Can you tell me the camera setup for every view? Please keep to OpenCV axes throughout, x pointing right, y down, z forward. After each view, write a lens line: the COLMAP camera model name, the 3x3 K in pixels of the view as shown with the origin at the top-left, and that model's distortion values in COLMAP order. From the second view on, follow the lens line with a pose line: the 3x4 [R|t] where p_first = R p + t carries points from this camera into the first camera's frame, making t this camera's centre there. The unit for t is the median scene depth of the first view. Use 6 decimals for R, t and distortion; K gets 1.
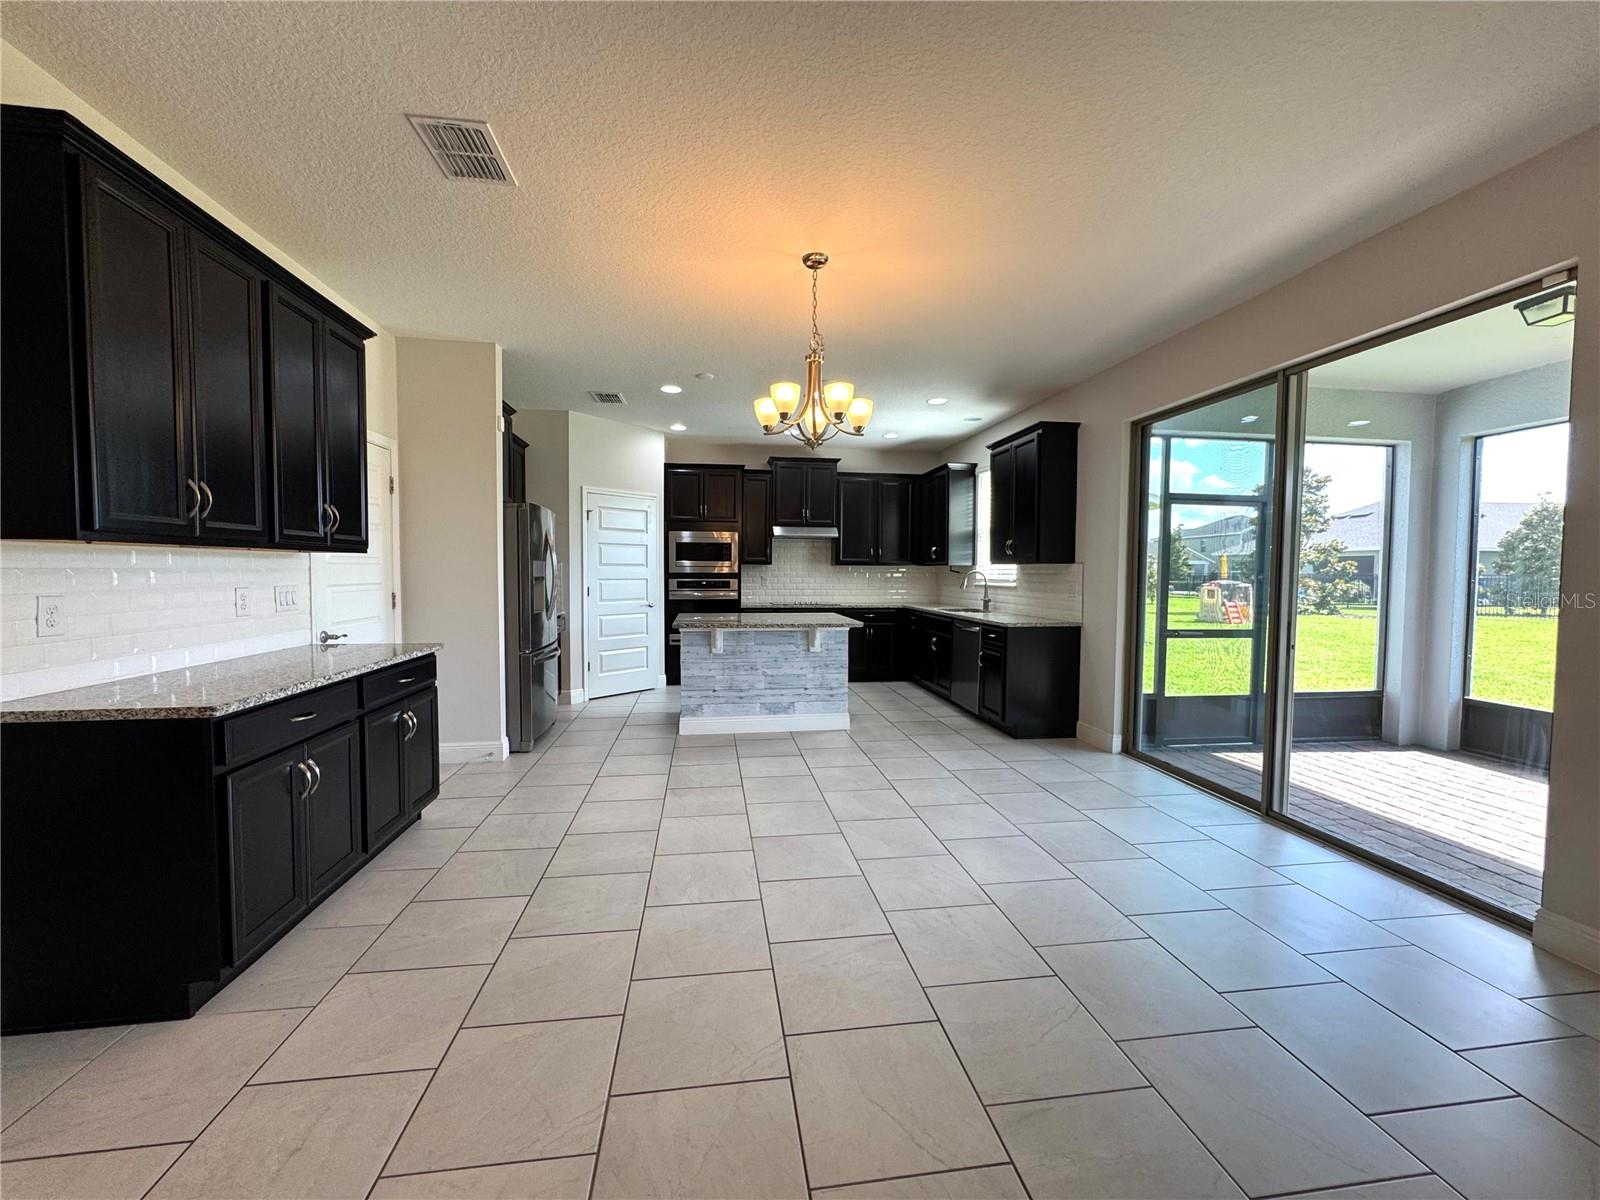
lens RADIAL K [[638.8, 0, 804.2], [0, 638.8, 591.6], [0, 0, 1]] dist [-0.005415, 0.001703]
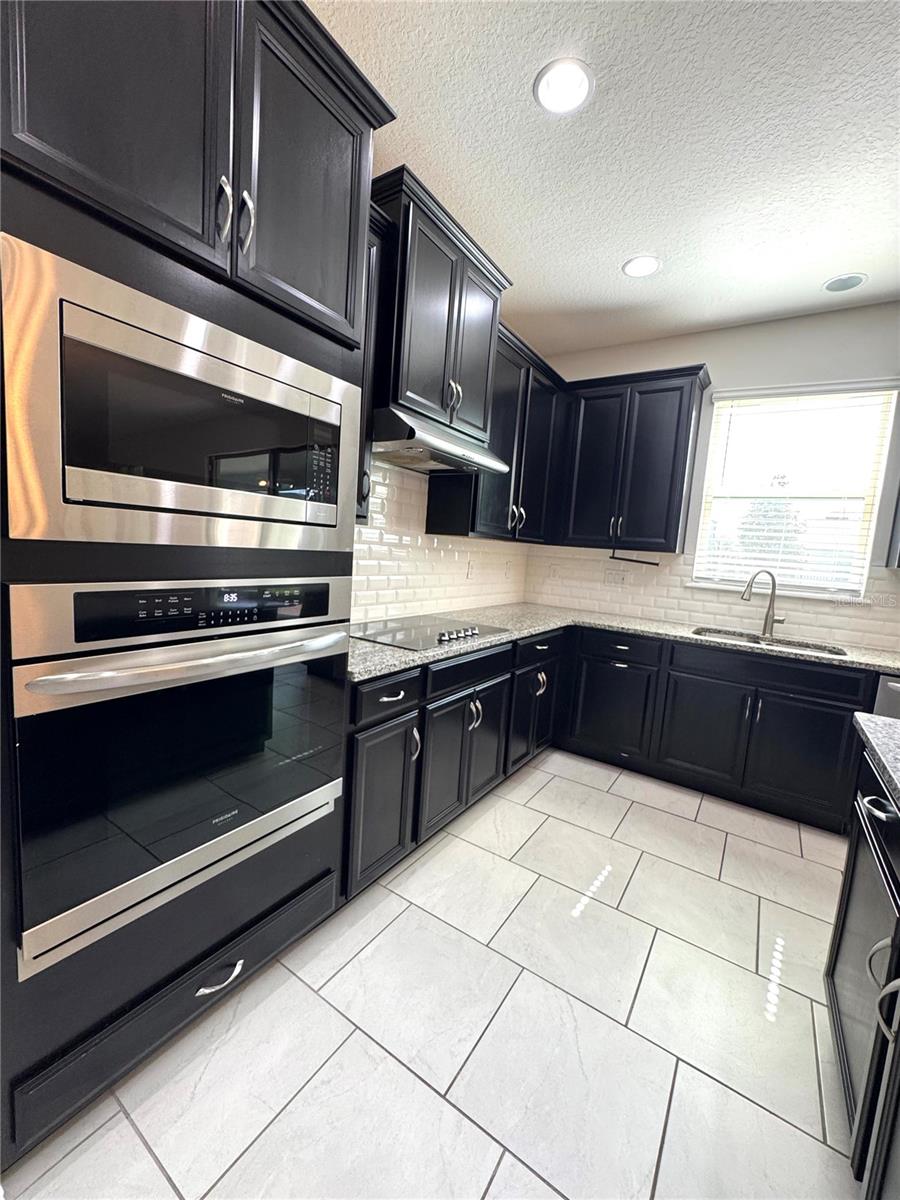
lens RADIAL K [[479.1, 0, 449.9], [0, 479.1, 601.8], [0, 0, 1]] dist [-0.005415, 0.001703]
pose [[0.669850, -0.041454, 0.741338, -0.223890], [-0.047862, 0.993953, 0.098827, -0.031168], [-0.740952, -0.101681, 0.663815, 0.850638]]
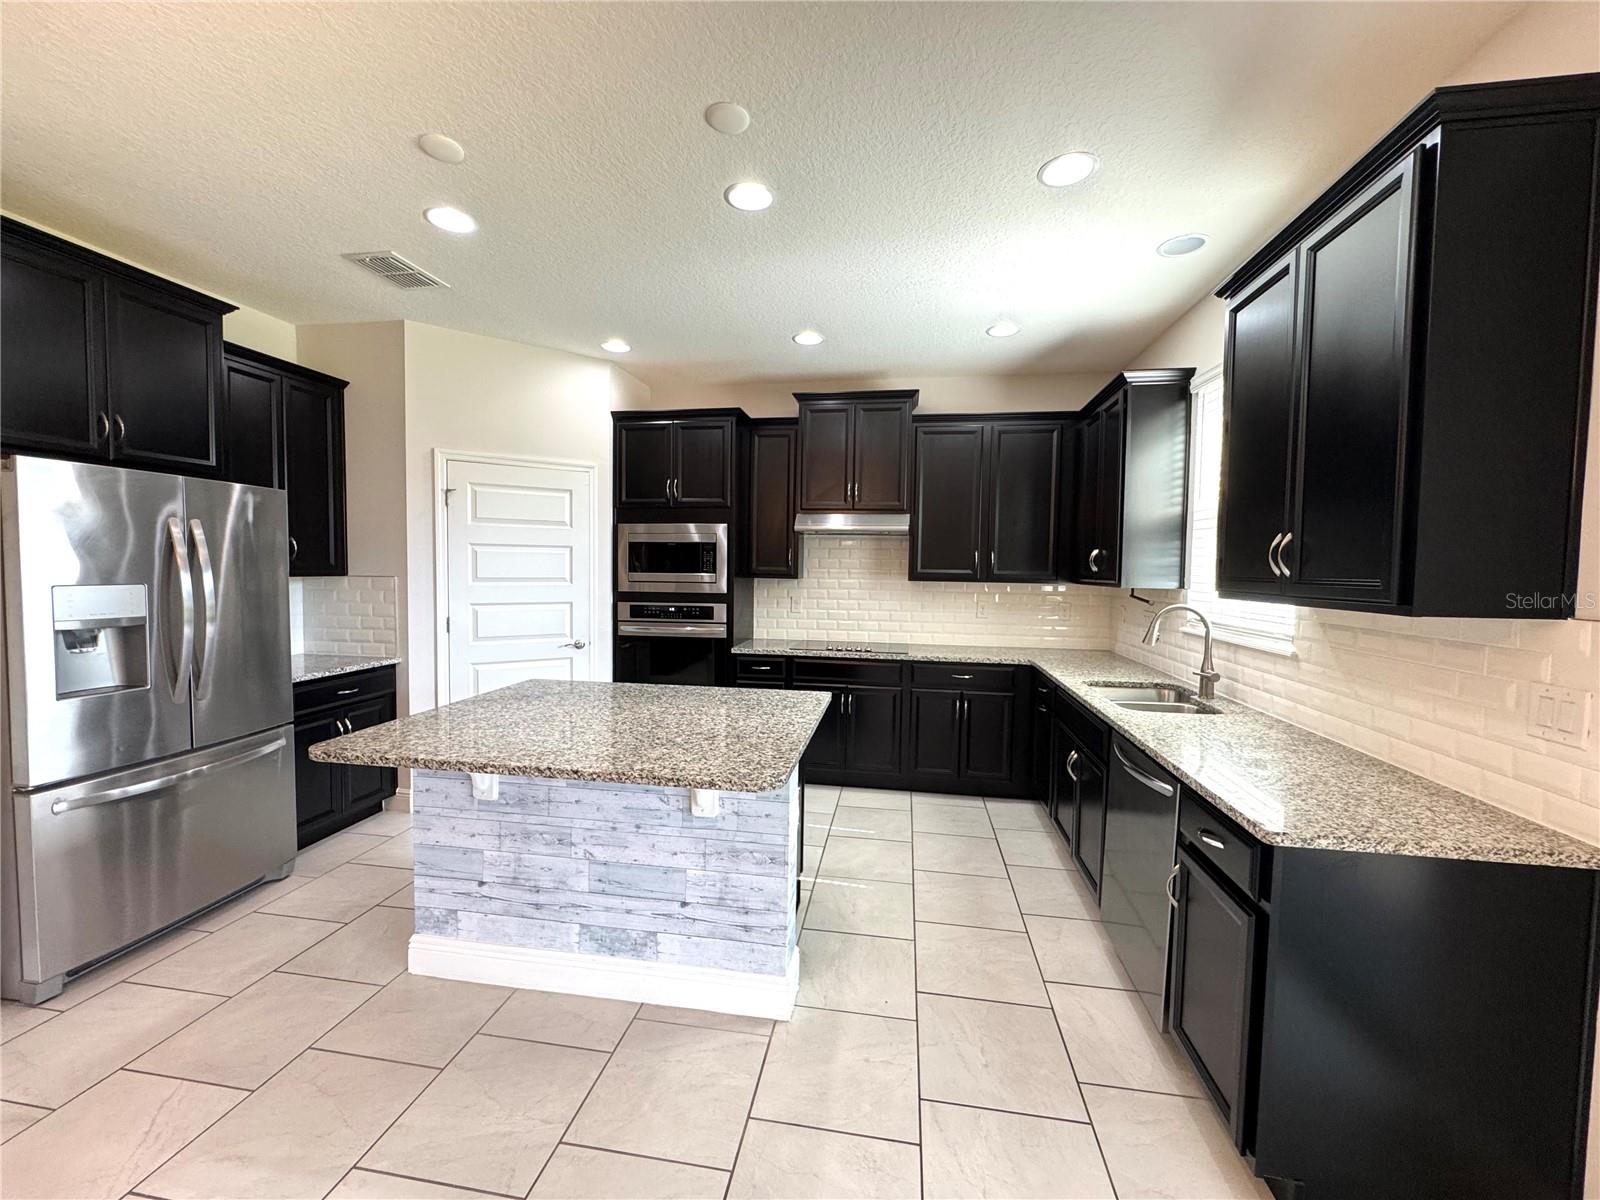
lens RADIAL K [[638.8, 0, 804.6], [0, 638.8, 598.1], [0, 0, 1]] dist [-0.005415, 0.001703]
pose [[0.954005, 0.022736, -0.298928, 0.141075], [-0.018471, 0.999683, 0.017084, -0.036935], [0.299222, -0.010777, 0.954123, 0.468326]]
